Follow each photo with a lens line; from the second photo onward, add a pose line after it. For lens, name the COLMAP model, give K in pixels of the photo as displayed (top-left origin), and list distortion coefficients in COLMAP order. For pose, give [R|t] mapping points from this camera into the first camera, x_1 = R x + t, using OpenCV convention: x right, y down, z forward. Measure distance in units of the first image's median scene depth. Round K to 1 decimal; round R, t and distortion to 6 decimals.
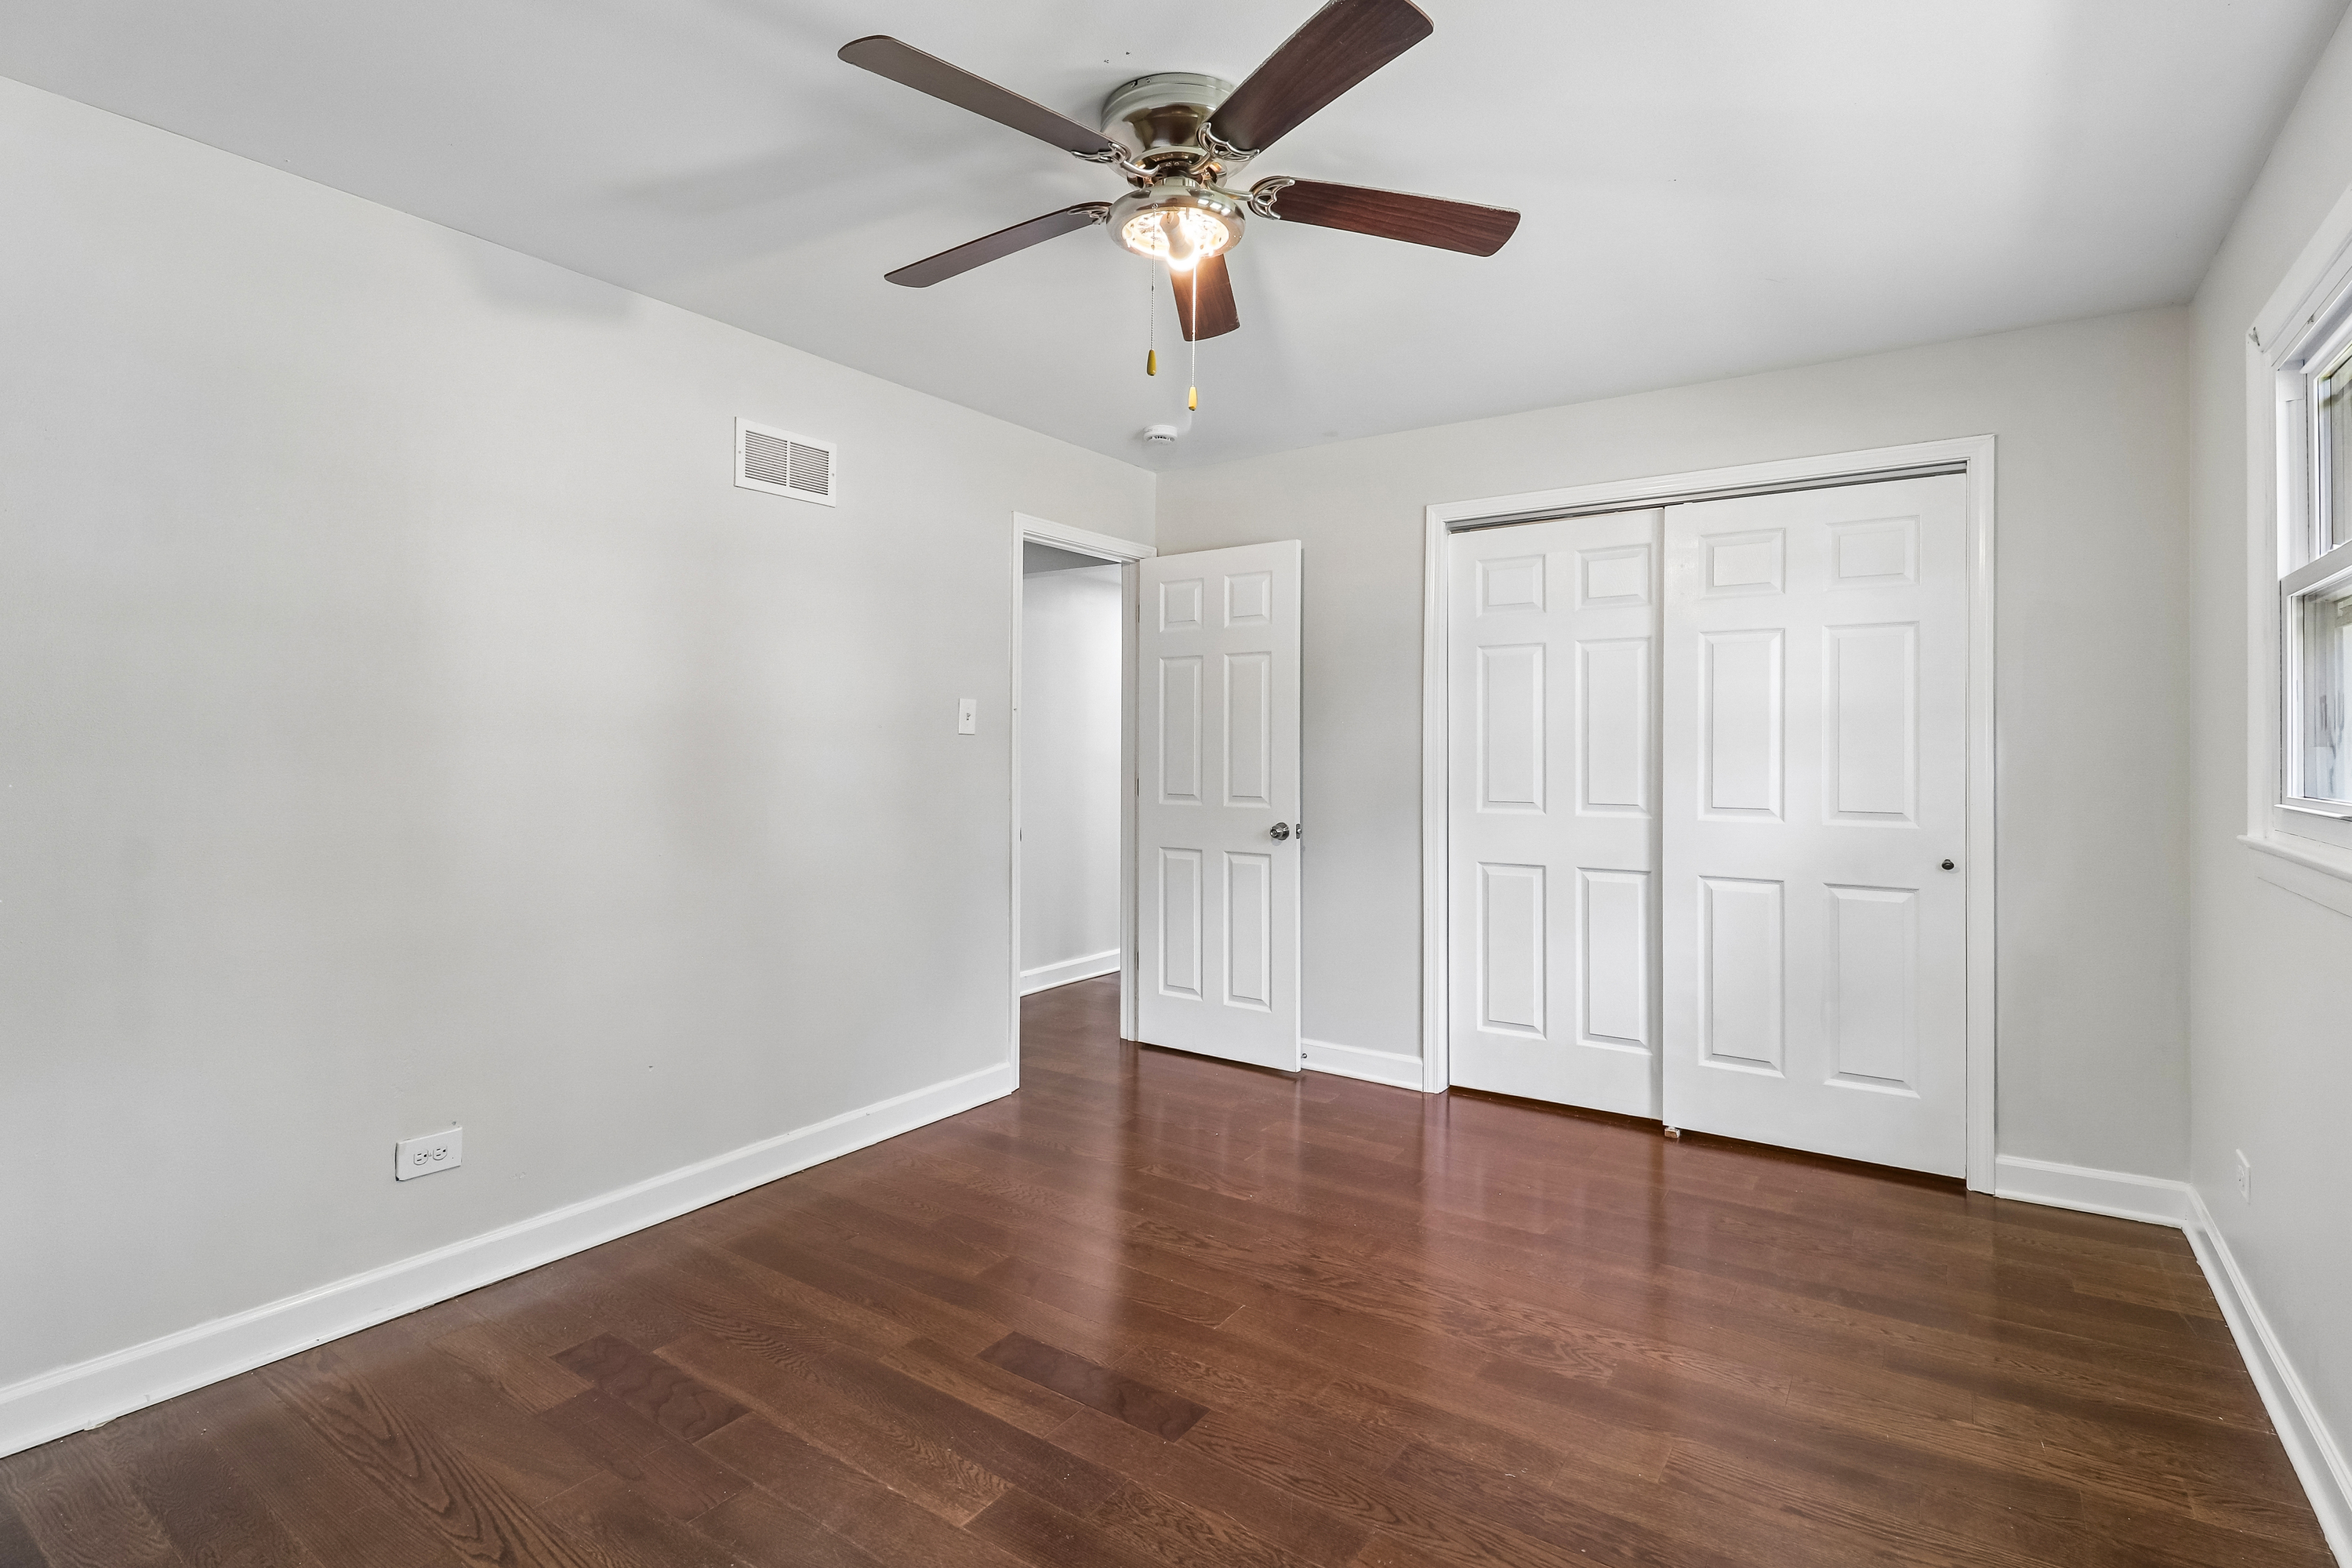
lens RADIAL K [[1115.7, 0, 1174.7], [0, 1115.7, 764.2], [0, 0, 1]] dist [0.000067, -0.000163]
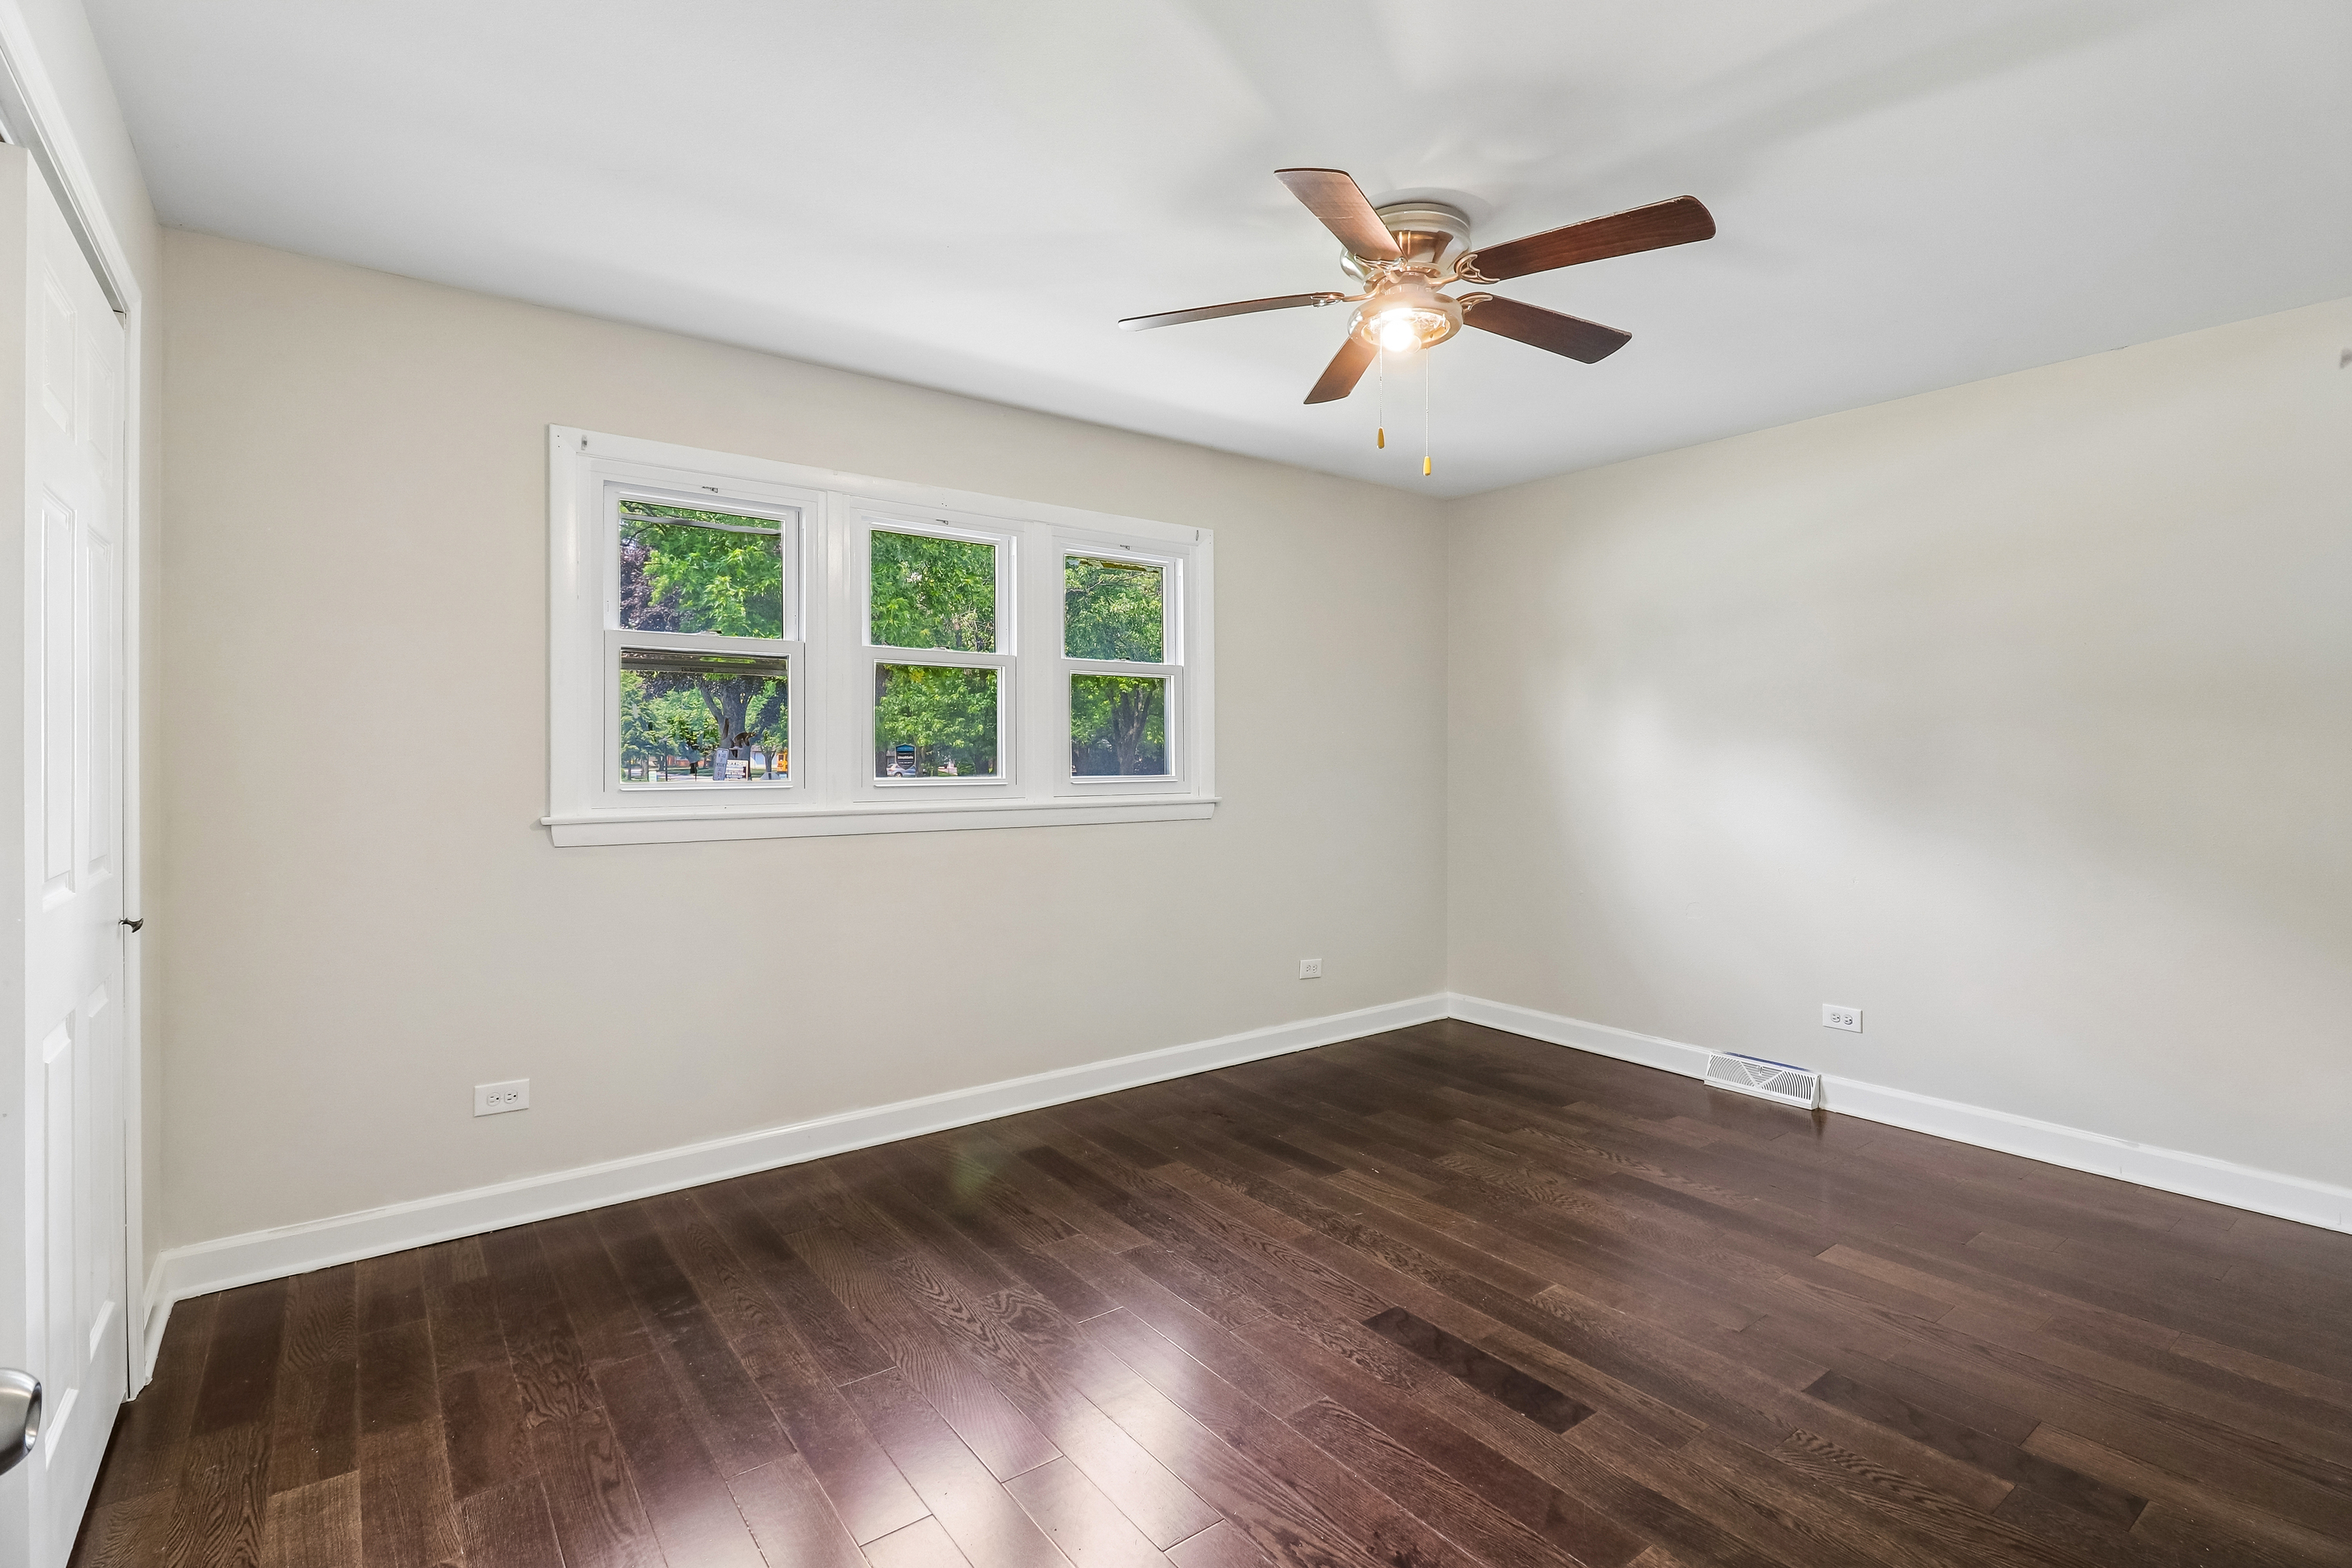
lens RADIAL K [[1115.7, 0, 1177.7], [0, 1115.7, 767.9], [0, 0, 1]] dist [0.000067, -0.000163]
pose [[-0.949354, -0.008350, 0.314098, -0.143183], [0.000986, 0.999563, 0.029552, -0.031796], [-0.314207, 0.028365, -0.948931, 2.086674]]
